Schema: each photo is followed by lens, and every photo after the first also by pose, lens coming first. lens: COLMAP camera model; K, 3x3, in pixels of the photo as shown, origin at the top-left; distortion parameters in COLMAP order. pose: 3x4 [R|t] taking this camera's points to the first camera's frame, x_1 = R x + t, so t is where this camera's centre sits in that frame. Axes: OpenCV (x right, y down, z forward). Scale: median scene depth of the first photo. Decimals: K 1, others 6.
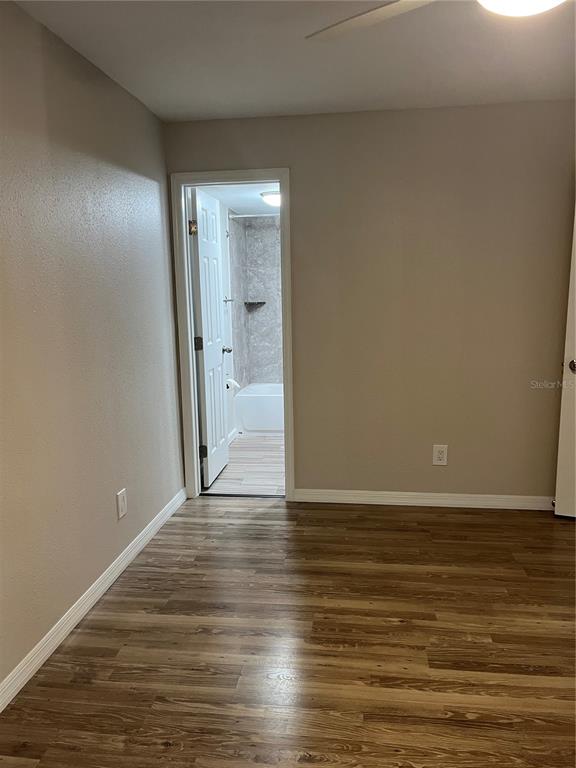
lens RADIAL K [[582.2, 0, 290.8], [0, 582.2, 379.3], [0, 0, 1]] dist [0.063852, -0.082011]
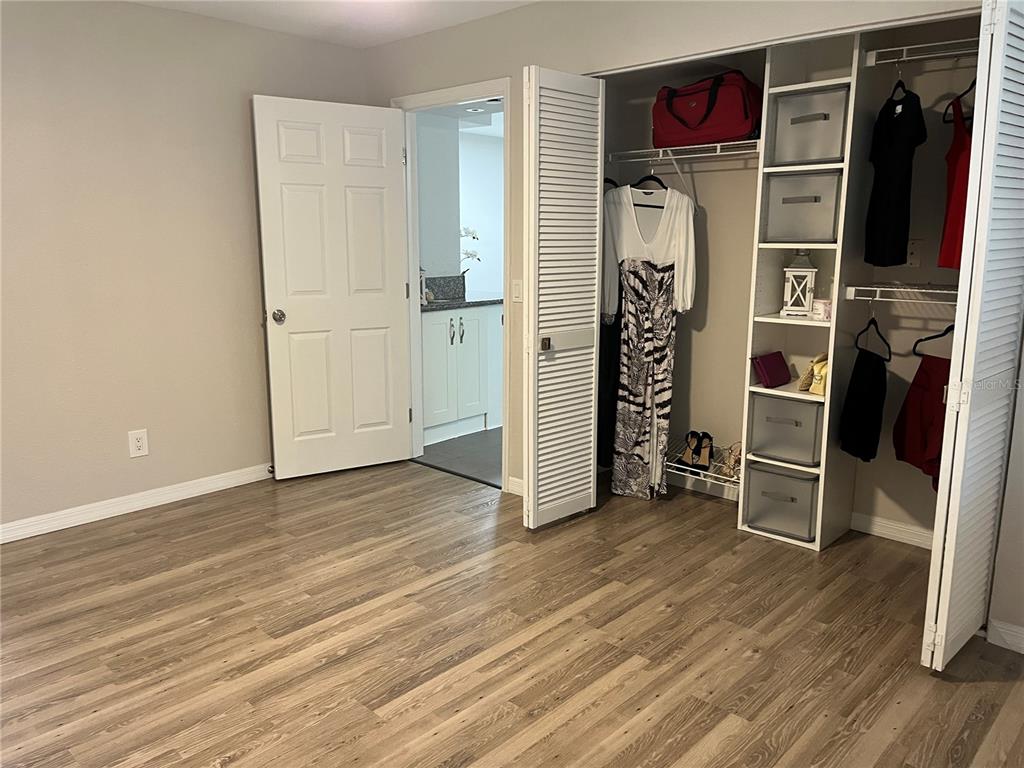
lens RADIAL K [[776.2, 0, 514.4], [0, 776.2, 389.7], [0, 0, 1]] dist [0.063852, -0.082011]
pose [[0.580893, -0.141428, 0.801599, -0.410642], [0.113622, 0.989237, 0.092196, 0.028096], [-0.806011, 0.037523, 0.590710, -0.036286]]
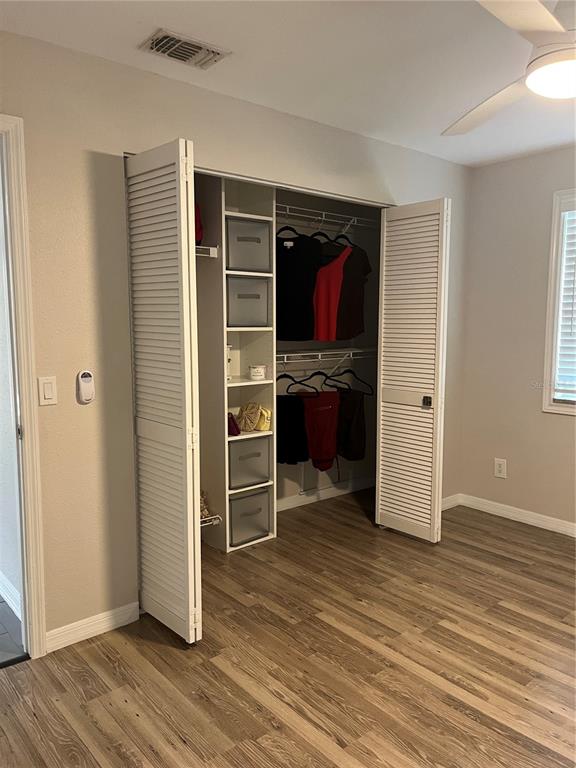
lens RADIAL K [[582.2, 0, 280.3], [0, 582.2, 385.1], [0, 0, 1]] dist [0.063852, -0.082011]
pose [[-0.743749, -0.065649, 0.665227, -0.013309], [0.110915, 0.969251, 0.219659, -0.198027], [-0.659193, 0.237155, -0.713598, 1.296621]]
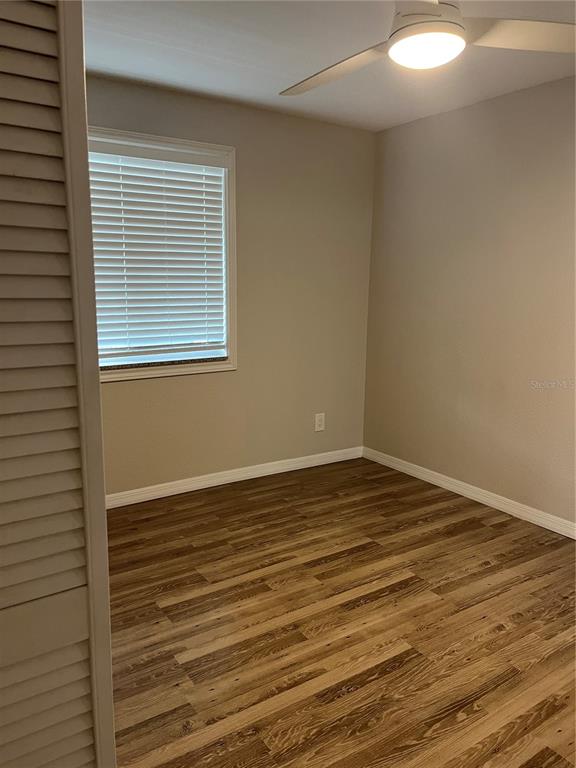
lens RADIAL K [[589.0, 0, 288.5], [0, 589.0, 382.6], [0, 0, 1]] dist [0.009757, -0.005427]
pose [[-0.750909, 0.125744, -0.648324, 0.833699], [-0.098940, 0.949206, 0.298695, -0.165029], [0.652952, 0.288438, -0.700326, 1.029400]]
